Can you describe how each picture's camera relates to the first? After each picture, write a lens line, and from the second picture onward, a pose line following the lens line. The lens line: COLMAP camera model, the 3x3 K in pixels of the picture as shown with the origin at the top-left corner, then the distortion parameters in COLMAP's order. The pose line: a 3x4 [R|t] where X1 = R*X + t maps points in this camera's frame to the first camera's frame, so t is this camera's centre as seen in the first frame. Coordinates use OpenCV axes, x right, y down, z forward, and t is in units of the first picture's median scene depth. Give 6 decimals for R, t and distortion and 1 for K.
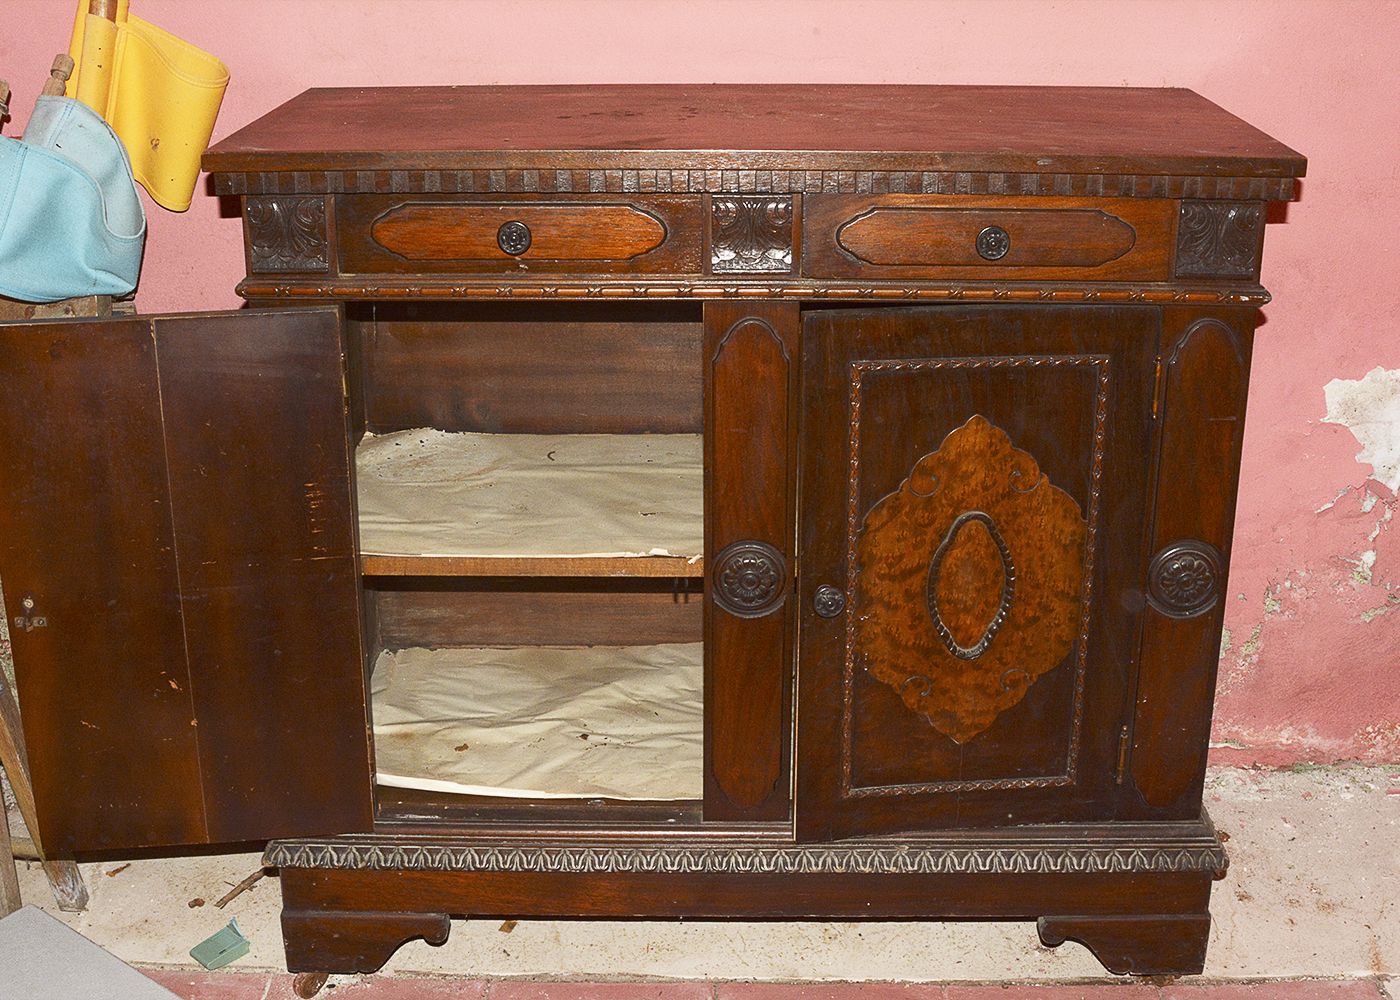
lens RADIAL K [[1806.5, 0, 683.4], [0, 1806.5, 495.7], [0, 0, 1]] dist [-0.146046, 0.053703]
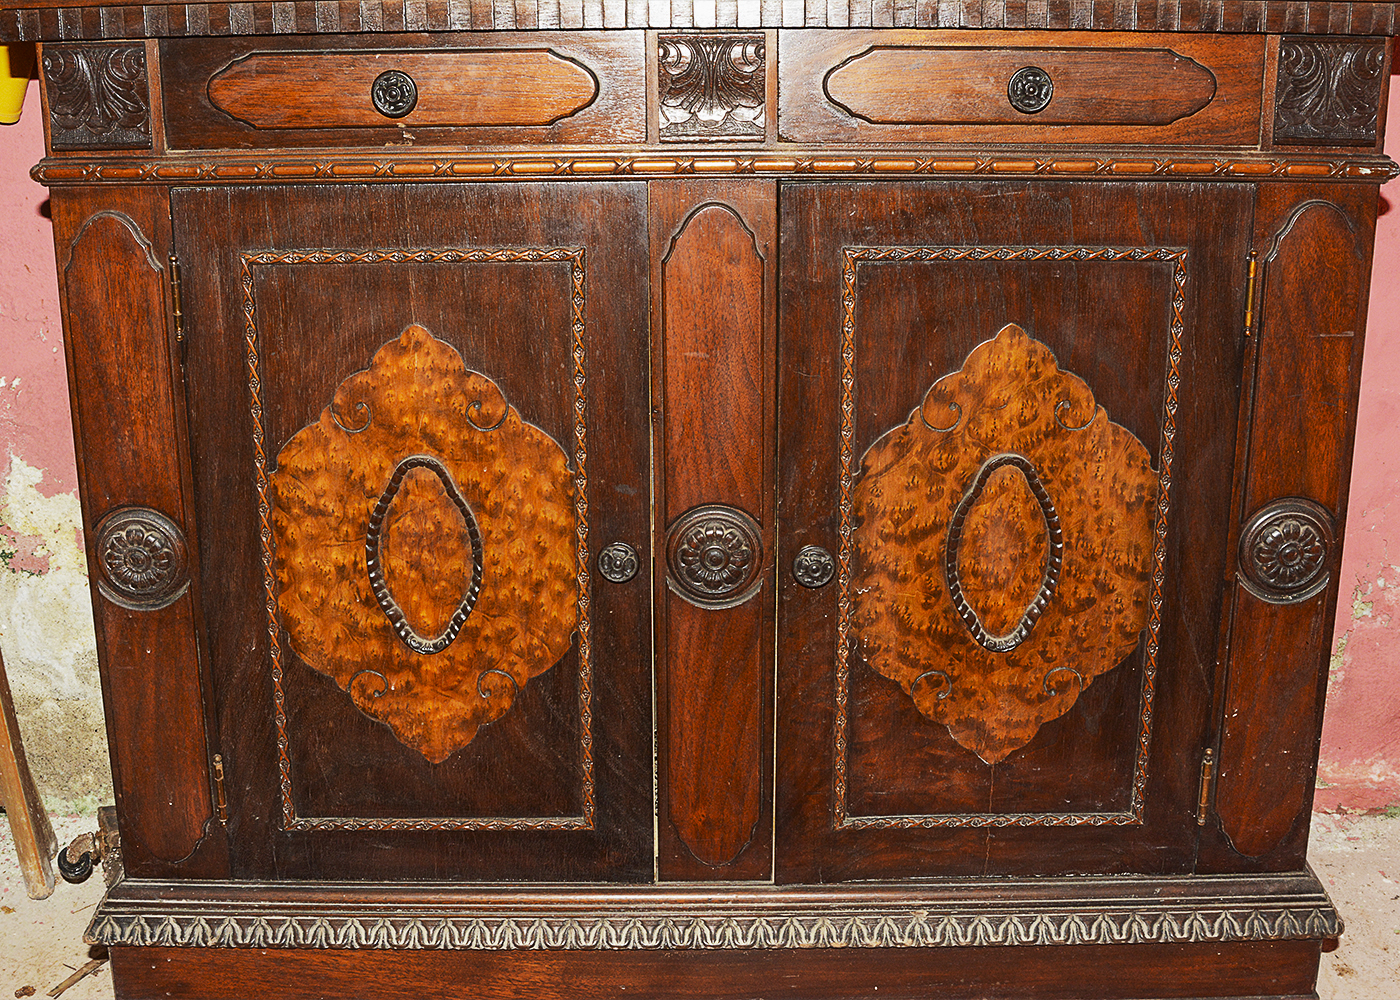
lens RADIAL K [[1806.5, 0, 683.4], [0, 1806.5, 495.7], [0, 0, 1]] dist [-0.146046, 0.053703]
pose [[0.999911, -0.008402, 0.010318, 0.015241], [0.008835, 0.999053, -0.042610, 0.050416], [-0.009950, 0.042697, 0.999039, 0.233542]]
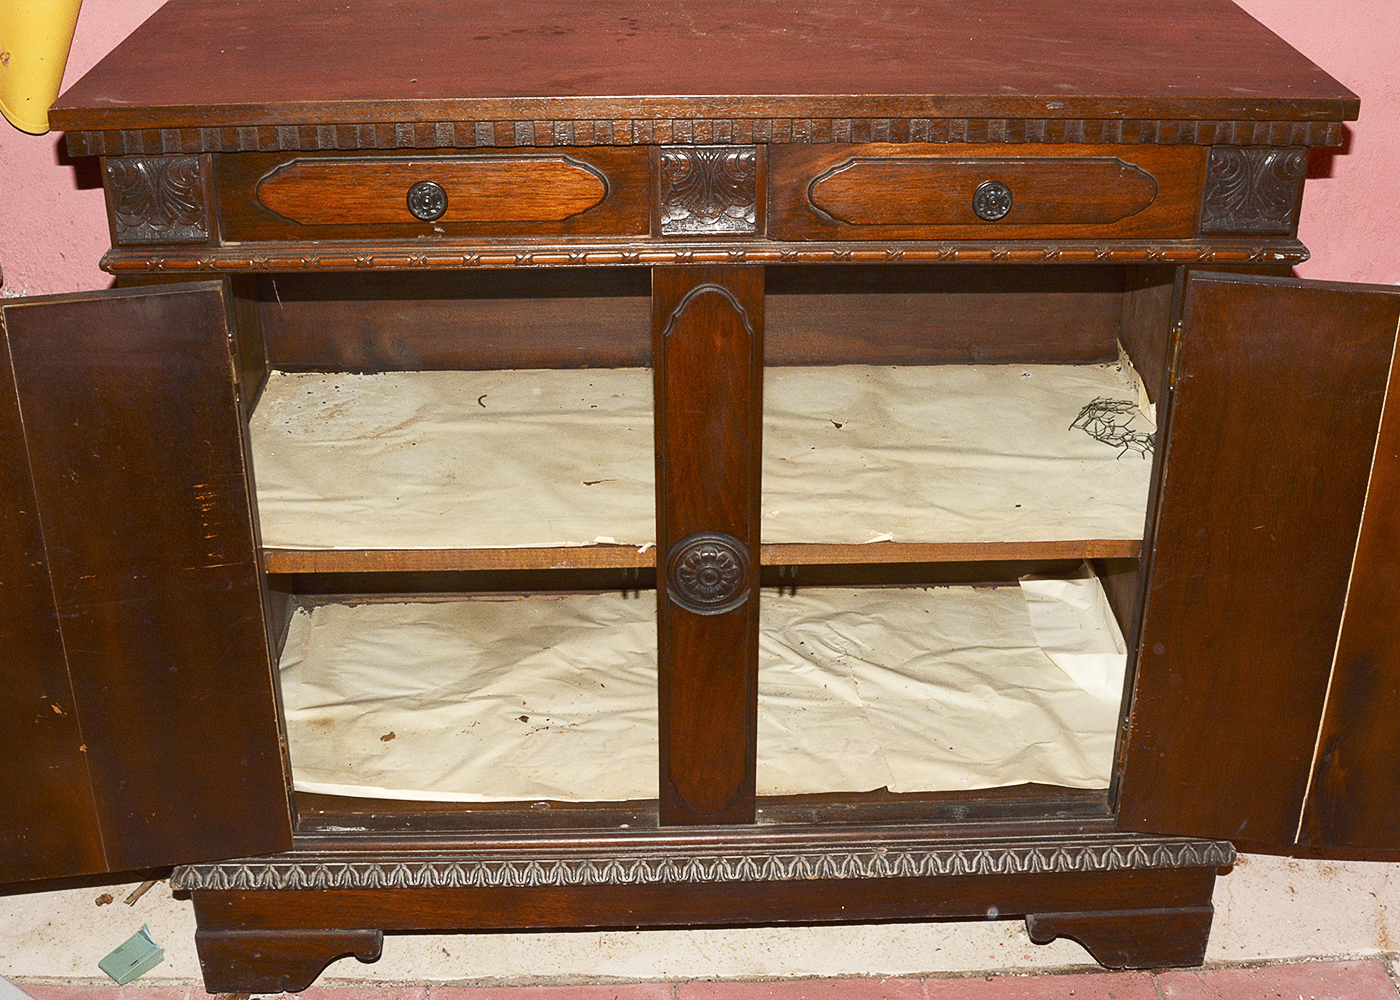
lens RADIAL K [[1806.5, 0, 683.4], [0, 1806.5, 495.7], [0, 0, 1]] dist [-0.146046, 0.053703]
pose [[0.998924, -0.022766, 0.040407, -0.009984], [0.017478, 0.991786, 0.126707, -0.098300], [-0.042960, -0.125864, 0.991117, 0.128502]]
